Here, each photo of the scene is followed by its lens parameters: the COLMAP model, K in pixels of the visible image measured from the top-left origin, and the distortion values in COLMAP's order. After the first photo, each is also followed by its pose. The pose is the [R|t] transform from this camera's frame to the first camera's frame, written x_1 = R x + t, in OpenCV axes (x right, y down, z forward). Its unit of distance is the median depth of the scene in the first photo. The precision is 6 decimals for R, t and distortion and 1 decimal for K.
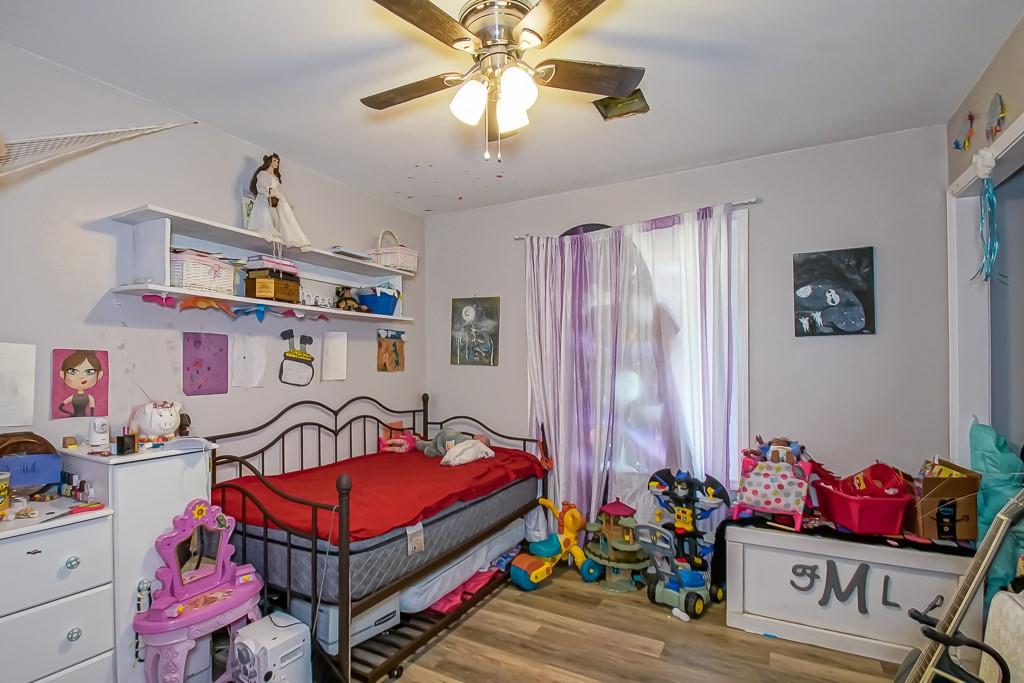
lens RADIAL K [[490.3, 0, 510.3], [0, 490.3, 348.4], [0, 0, 1]] dist [-0.006003, -0.000465]
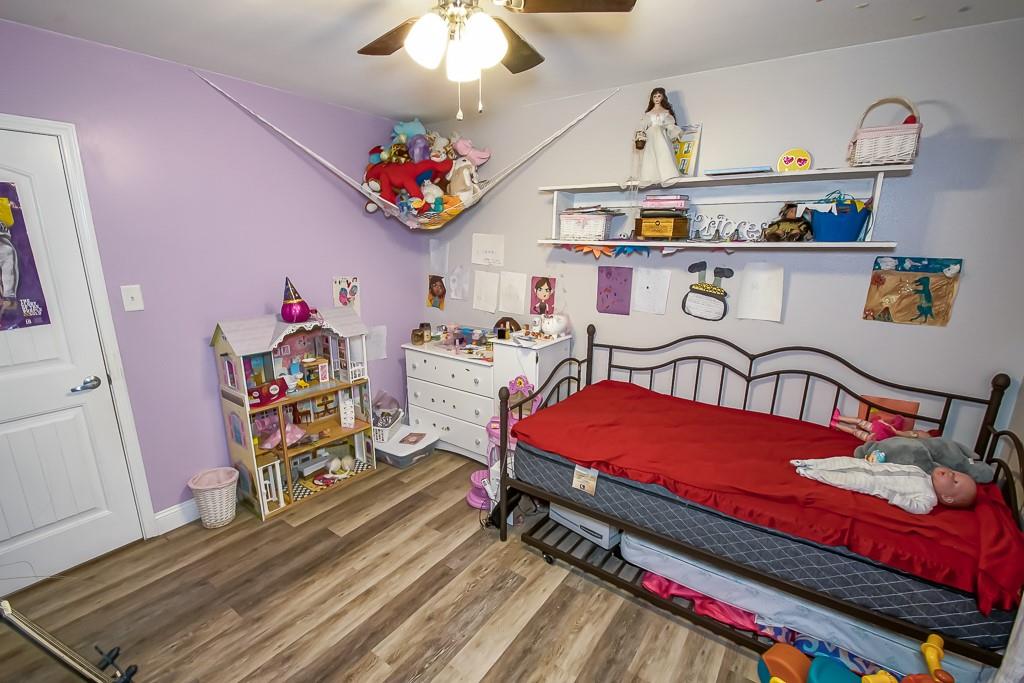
lens RADIAL K [[465.3, 0, 492.0], [0, 465.3, 363.9], [0, 0, 1]] dist [-0.011029, -0.001171]
pose [[-0.141724, 0.261105, -0.954850, 0.605825], [0.020070, 0.965146, 0.260942, -0.100128], [0.989703, 0.017818, -0.142024, 0.777839]]
